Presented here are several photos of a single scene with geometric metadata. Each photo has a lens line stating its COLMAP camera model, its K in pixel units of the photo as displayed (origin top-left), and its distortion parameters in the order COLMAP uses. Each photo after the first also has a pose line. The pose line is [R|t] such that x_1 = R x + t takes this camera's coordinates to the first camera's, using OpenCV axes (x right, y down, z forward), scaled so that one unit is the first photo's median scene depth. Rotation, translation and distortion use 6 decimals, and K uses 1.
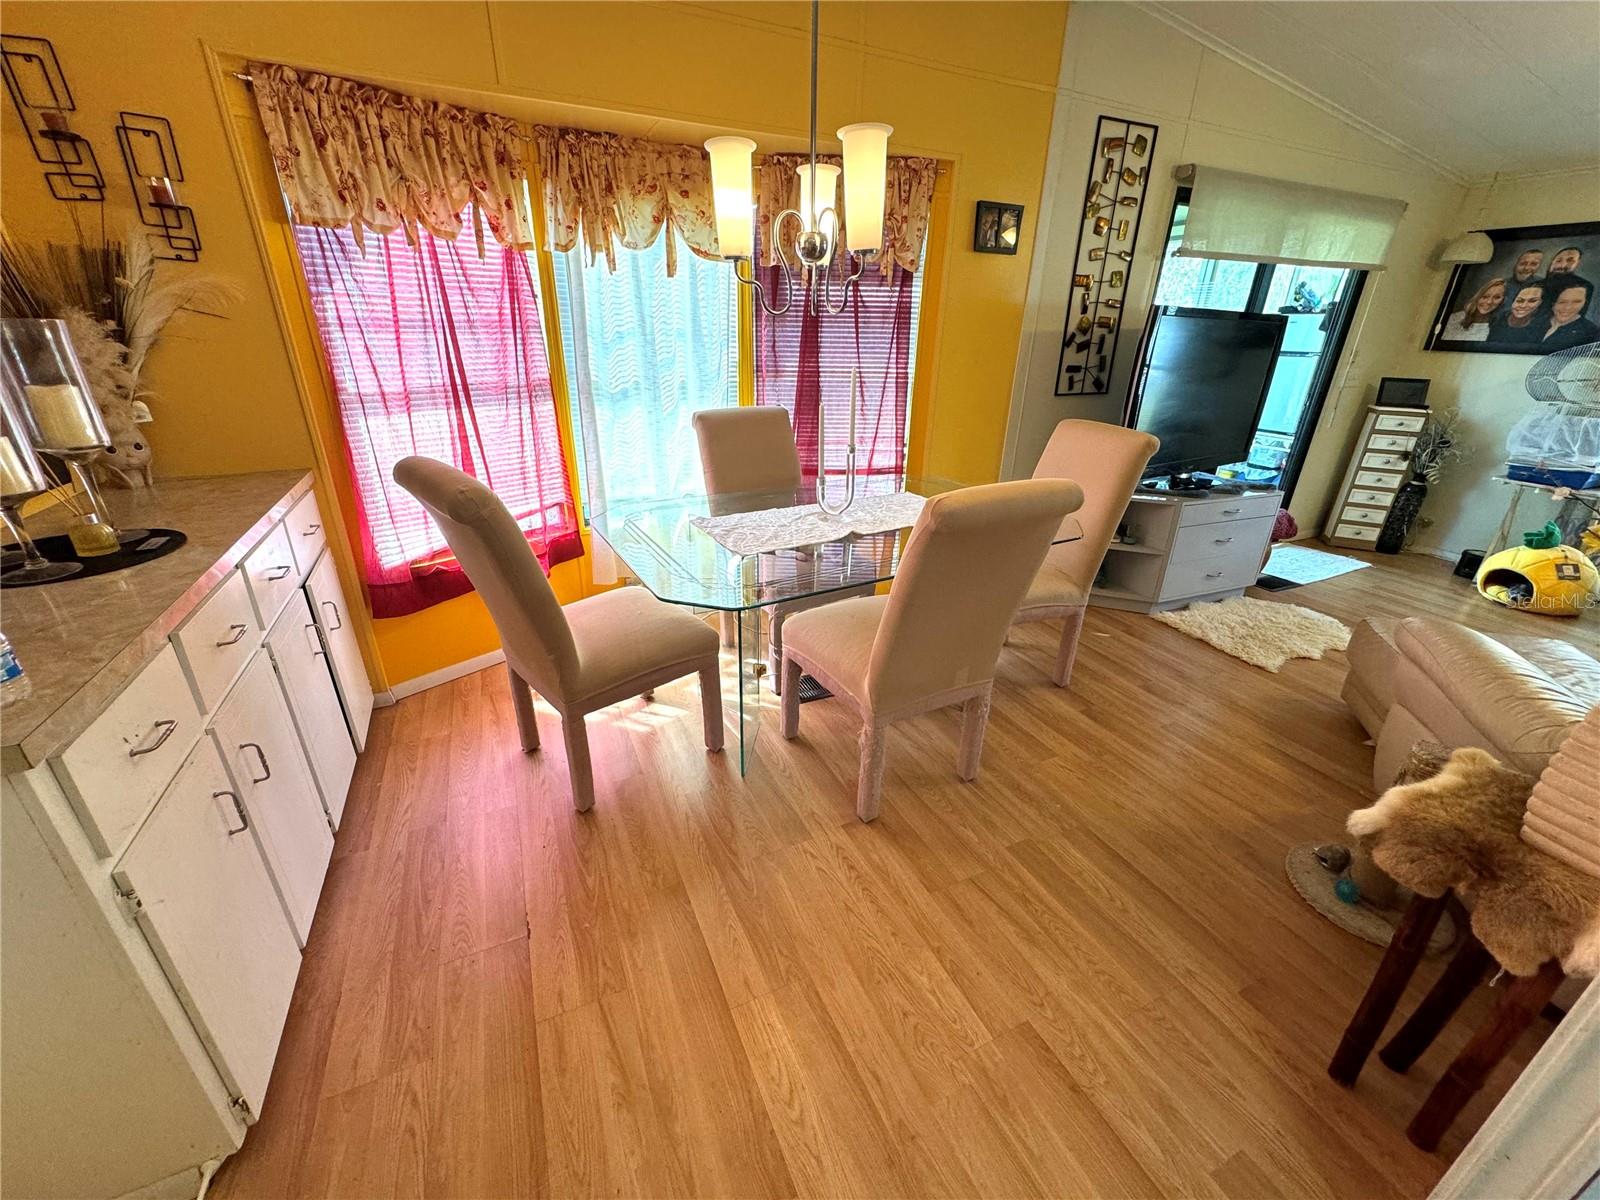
lens RADIAL K [[640.0, 0, 800.0], [0, 640.0, 600.0], [0, 0, 1]] dist [-0.000652, 0.000080]
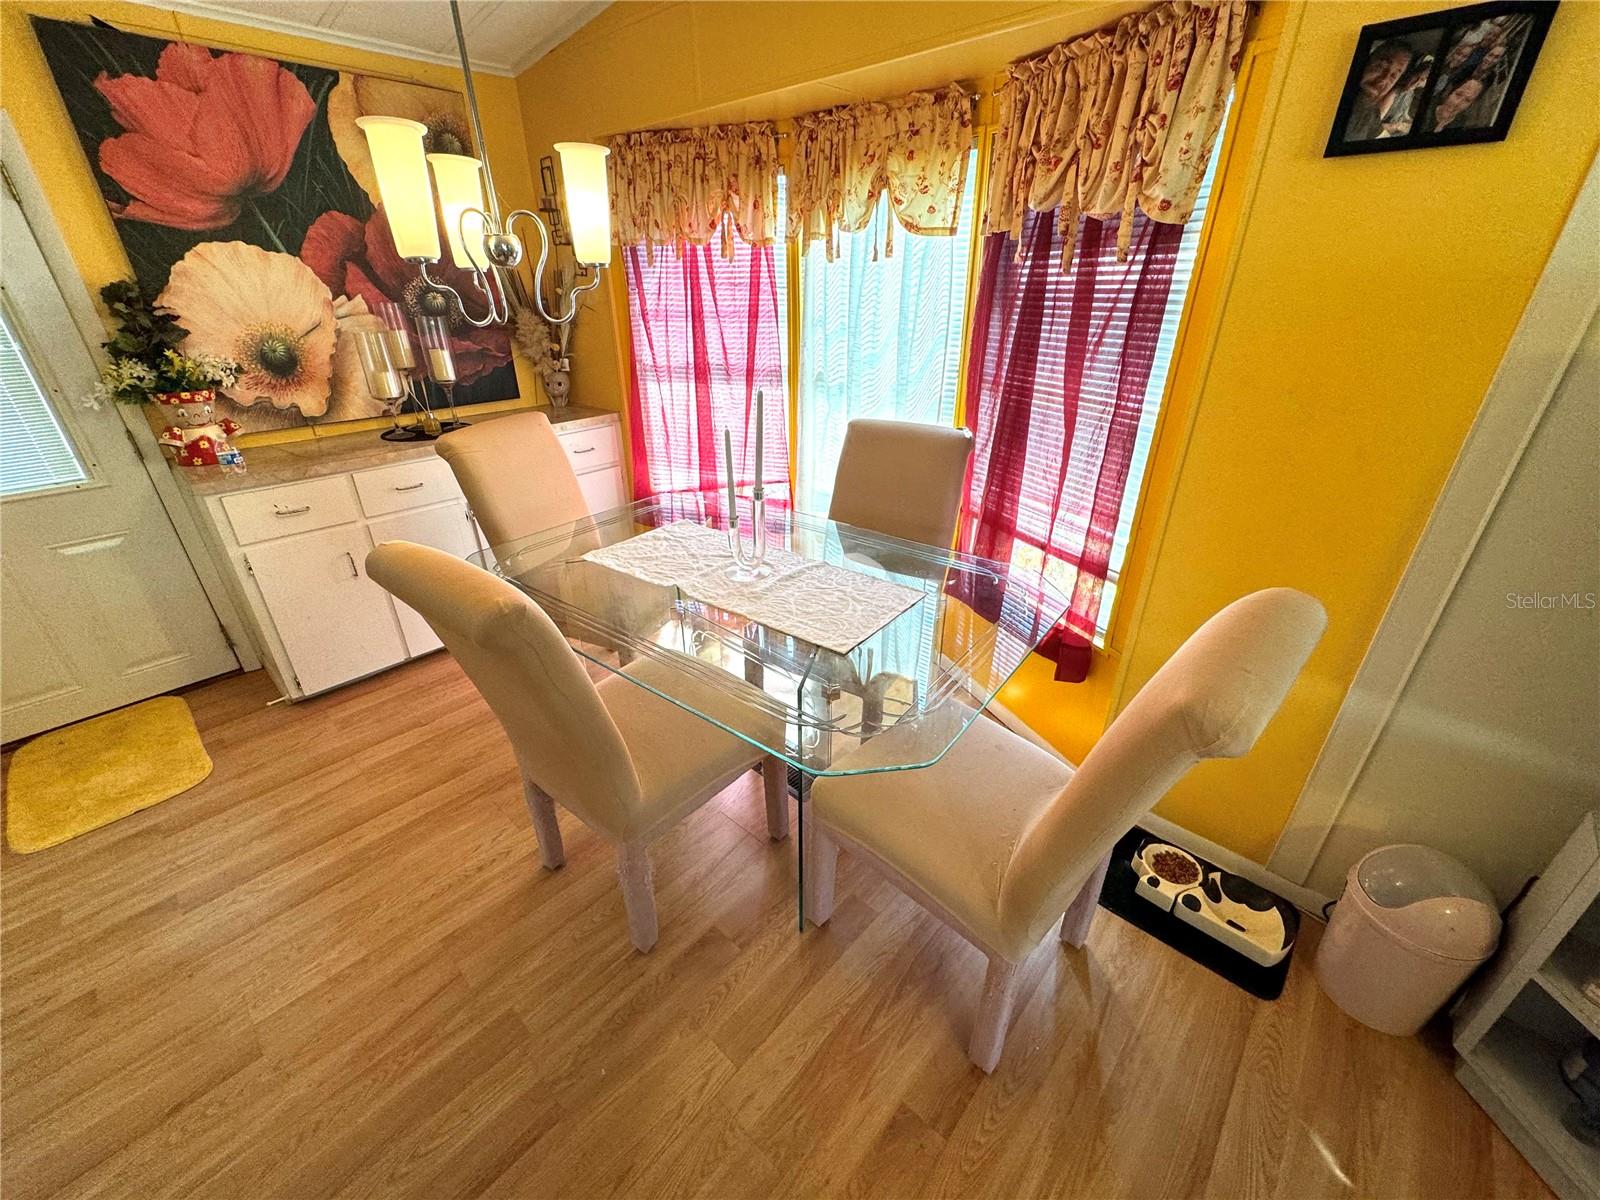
lens RADIAL K [[640.0, 0, 800.0], [0, 640.0, 600.0], [0, 0, 1]] dist [-0.000652, 0.000080]
pose [[0.380604, 0.393310, -0.836928, 0.692284], [-0.355517, 0.897721, 0.260203, -0.297604], [0.853668, 0.198508, 0.481504, 0.619366]]
